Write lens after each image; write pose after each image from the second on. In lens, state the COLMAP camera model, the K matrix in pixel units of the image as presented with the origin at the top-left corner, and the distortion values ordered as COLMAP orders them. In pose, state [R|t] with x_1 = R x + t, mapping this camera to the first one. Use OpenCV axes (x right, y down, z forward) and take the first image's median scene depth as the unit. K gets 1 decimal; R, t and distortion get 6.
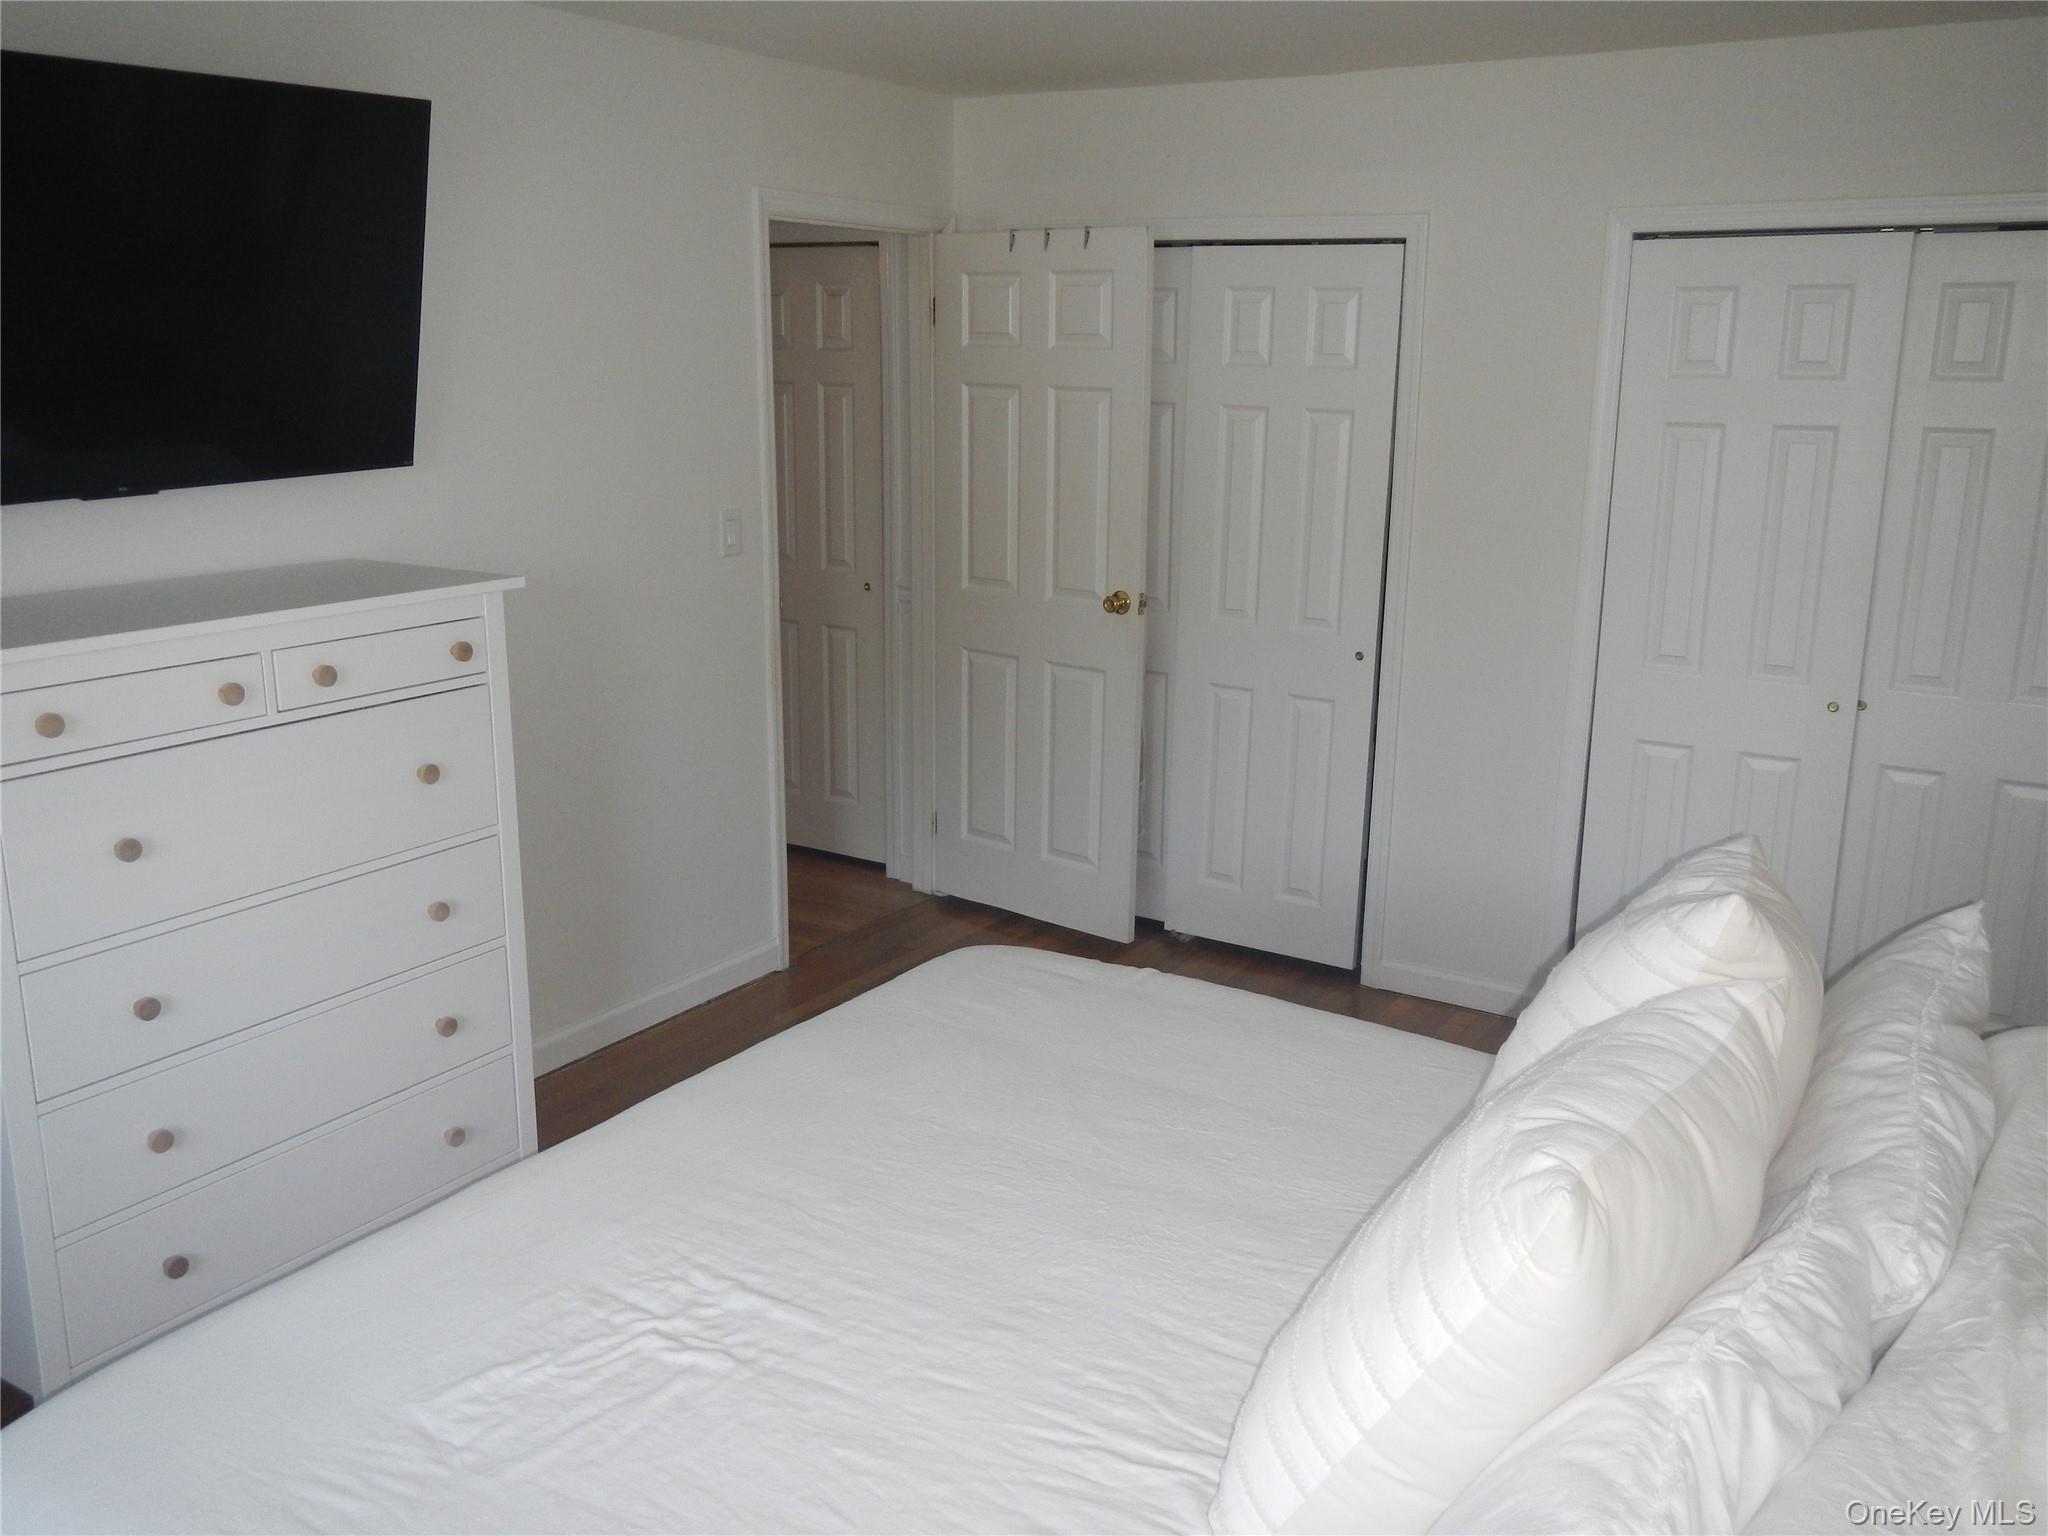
lens RADIAL K [[1703.1, 0, 1028.8], [0, 1703.1, 770.5], [0, 0, 1]] dist [0.003834, 0.013817]
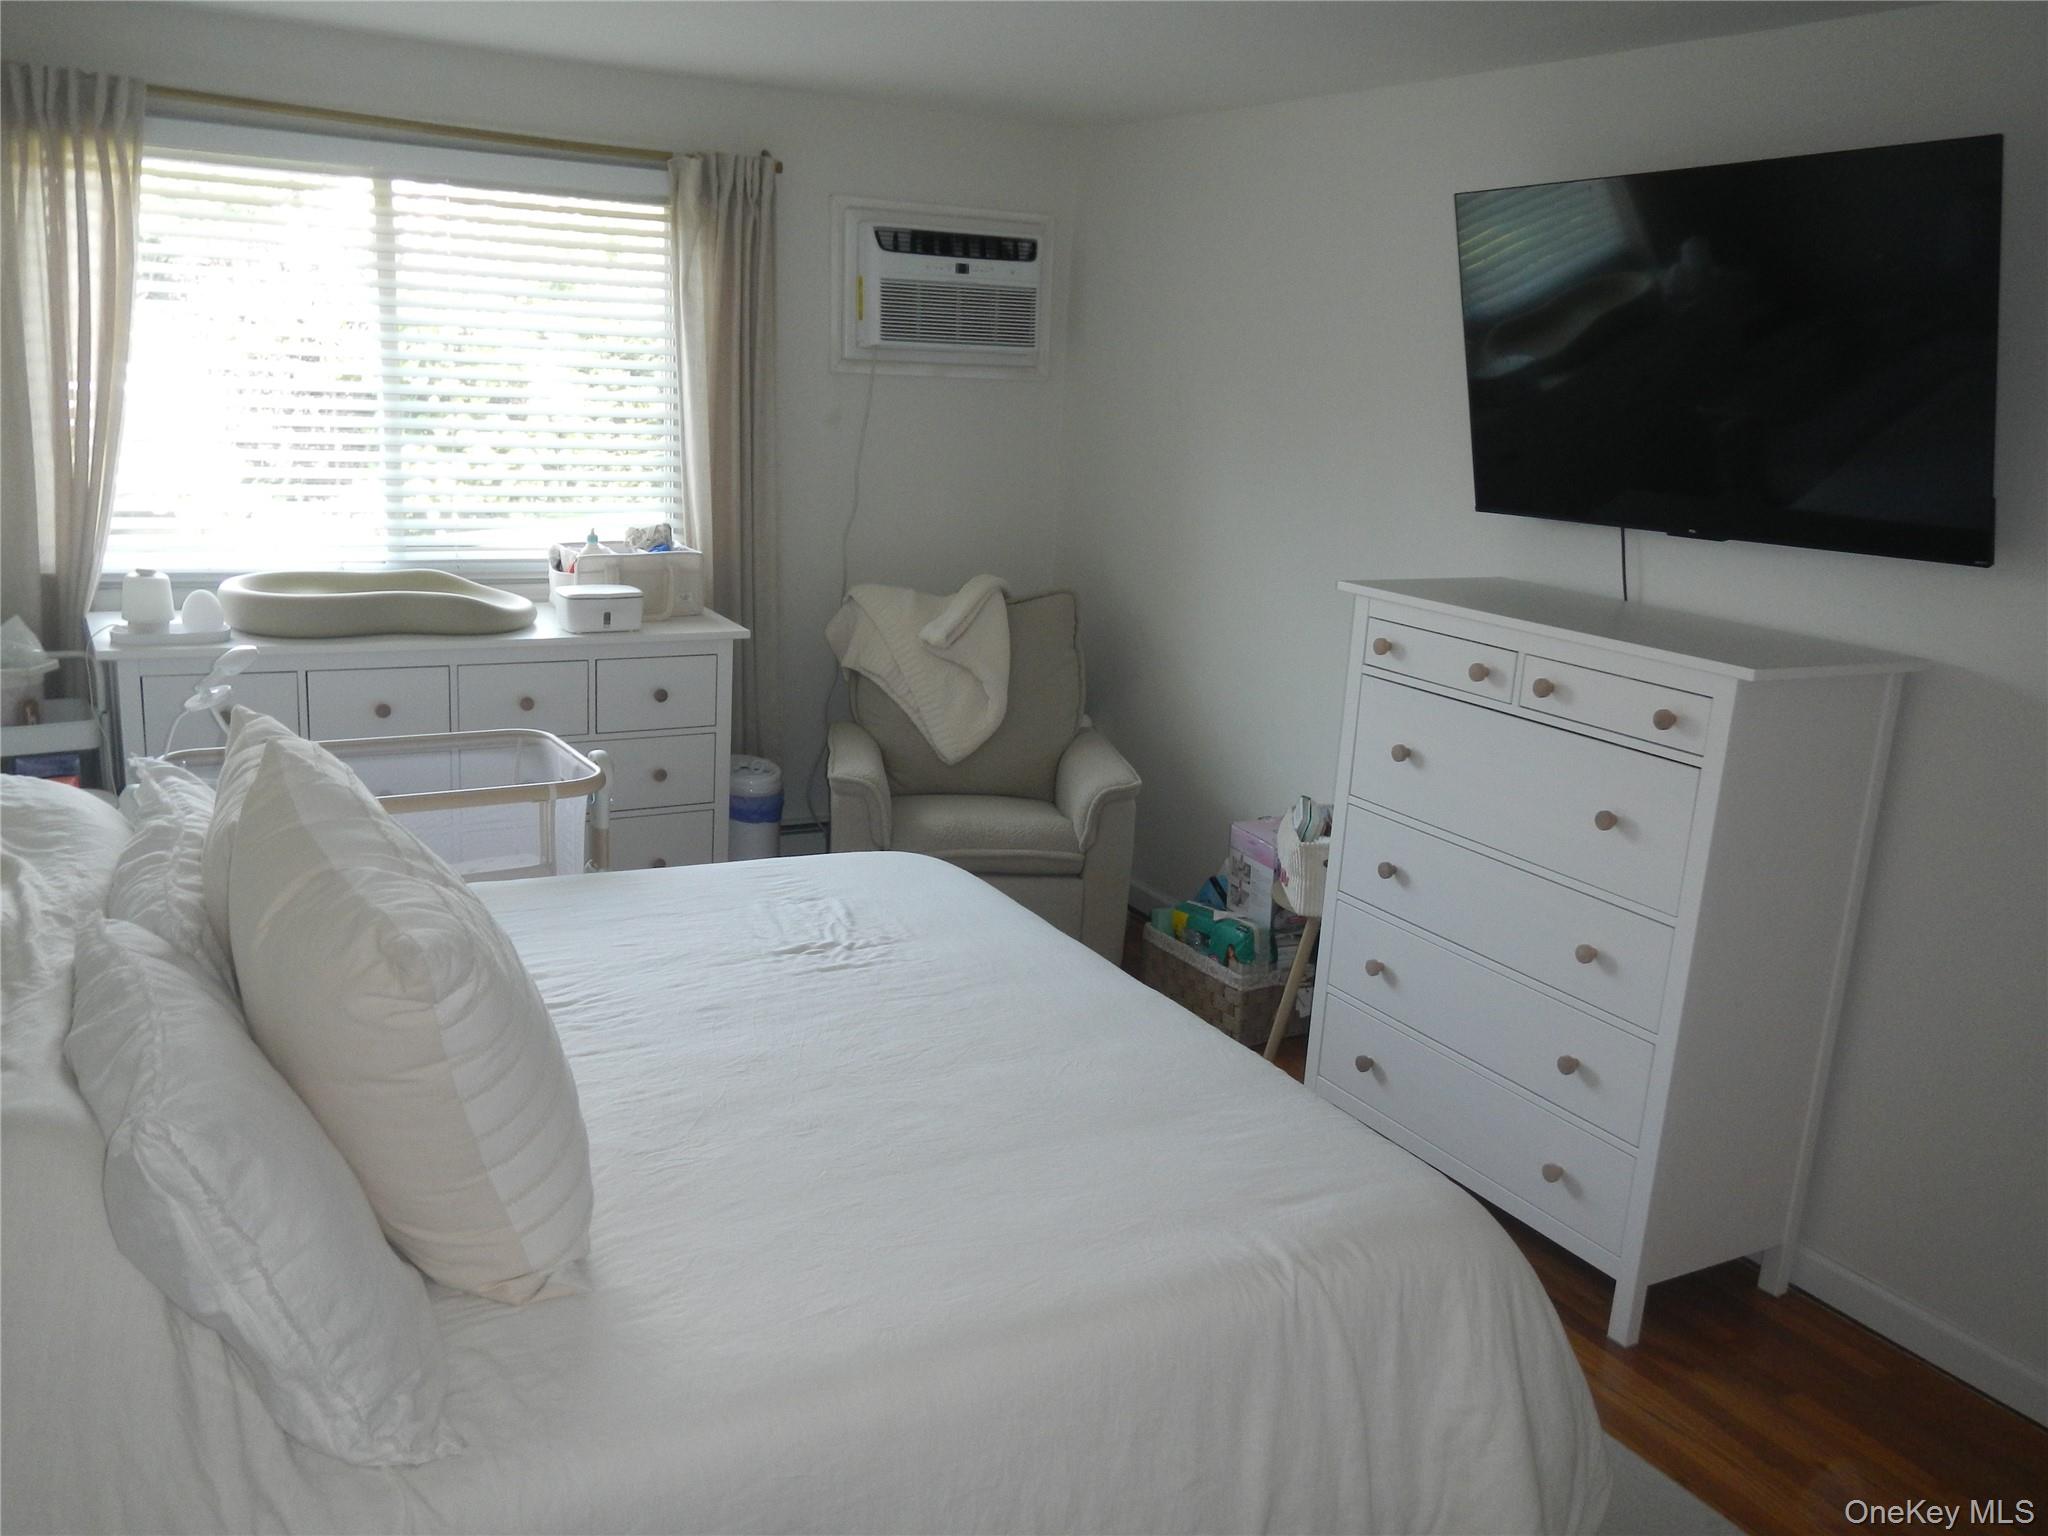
lens RADIAL K [[1703.1, 0, 1034.7], [0, 1703.1, 760.6], [0, 0, 1]] dist [0.003834, 0.013817]
pose [[-0.471008, 0.164044, -0.866741, 0.660802], [-0.278327, 0.904731, 0.322484, -0.252564], [0.837069, 0.393130, -0.380478, 1.037956]]
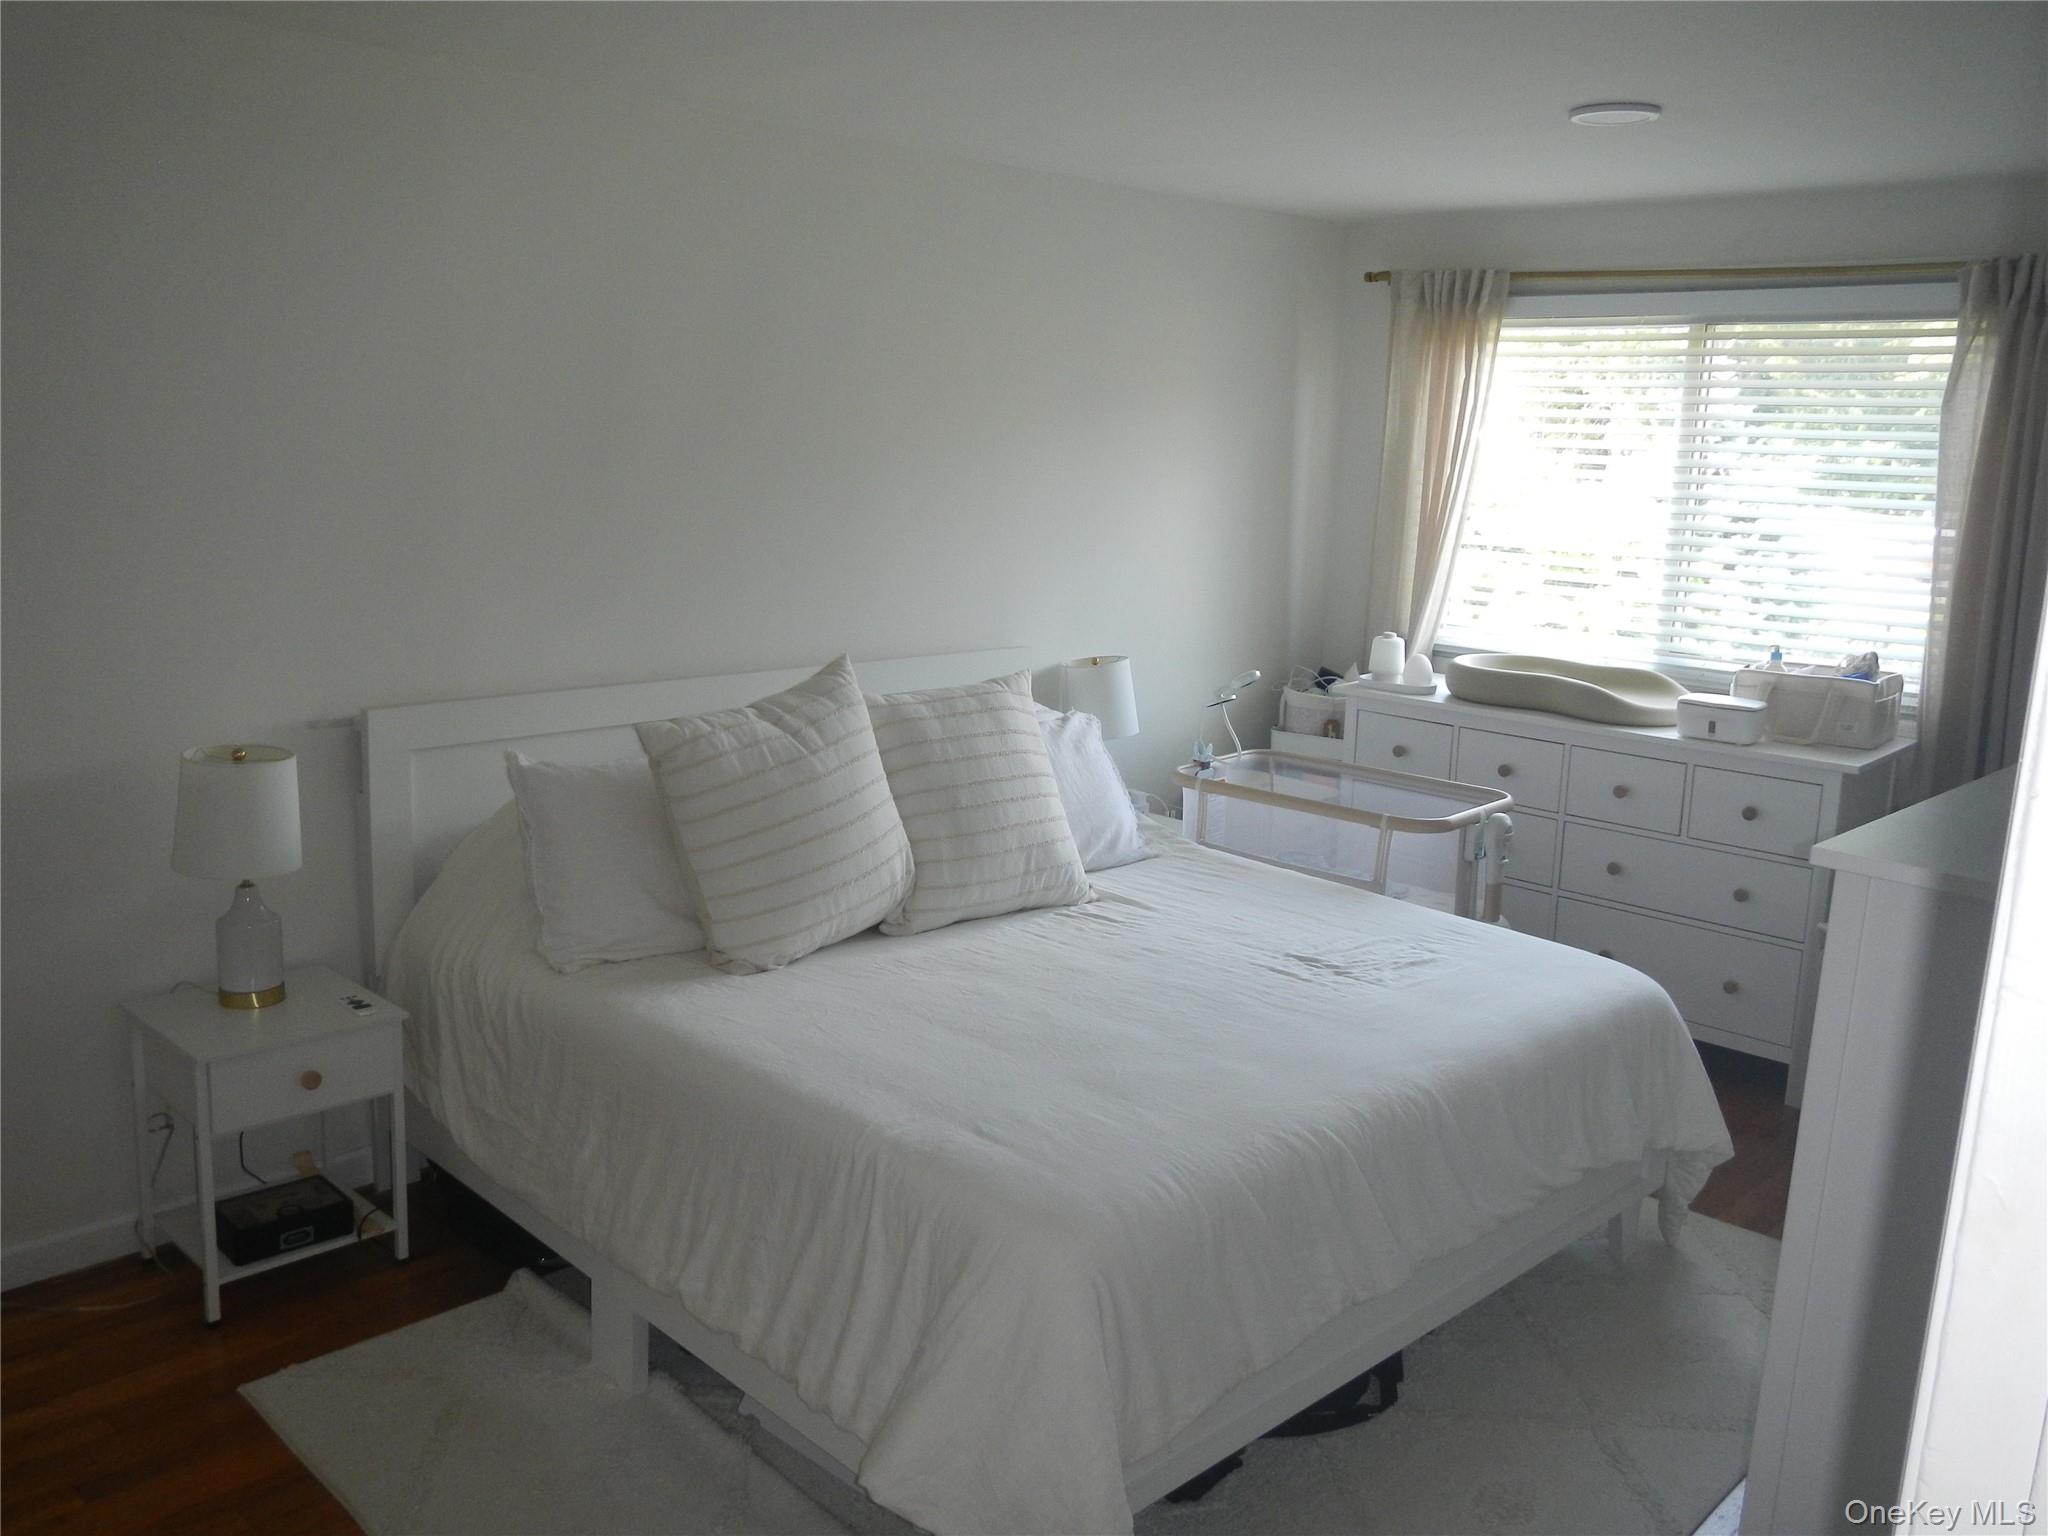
lens RADIAL K [[1703.1, 0, 1021.8], [0, 1703.1, 771.3], [0, 0, 1]] dist [0.003834, 0.013817]
pose [[-0.975068, -0.092807, 0.201565, -0.142531], [0.003364, 0.902055, 0.431608, -0.394274], [-0.221879, 0.421526, -0.879253, 1.567290]]
